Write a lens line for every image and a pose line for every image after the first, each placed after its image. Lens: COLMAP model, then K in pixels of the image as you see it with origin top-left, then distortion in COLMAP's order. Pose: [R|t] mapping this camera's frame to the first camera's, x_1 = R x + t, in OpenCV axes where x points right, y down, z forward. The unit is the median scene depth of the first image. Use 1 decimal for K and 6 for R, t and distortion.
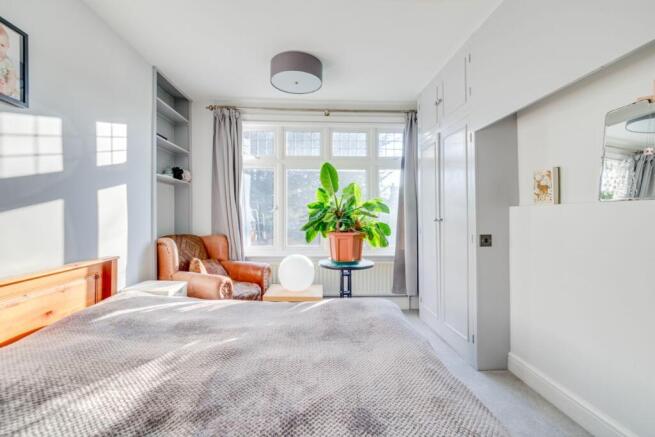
lens RADIAL K [[276.2, 0, 327.5], [0, 276.2, 218.5], [0, 0, 1]] dist [0.001026, 0.000114]
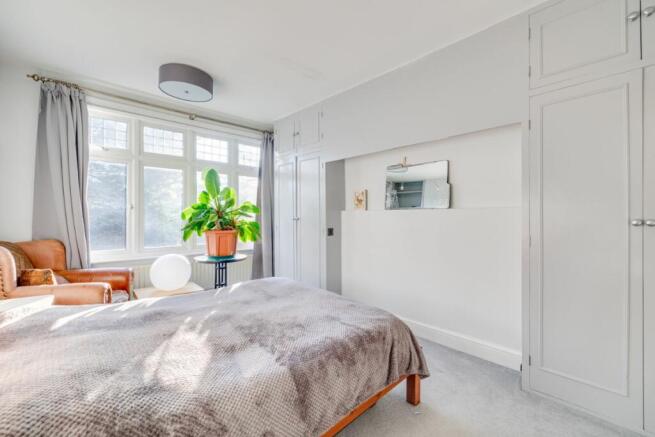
lens RADIAL K [[276.2, 0, 327.5], [0, 276.2, 218.5], [0, 0, 1]] dist [0.001026, 0.000114]
pose [[0.768171, -0.005156, 0.640224, -0.331550], [0.002656, 0.999985, 0.004866, -0.003745], [-0.640239, -0.002038, 0.768173, -0.150733]]
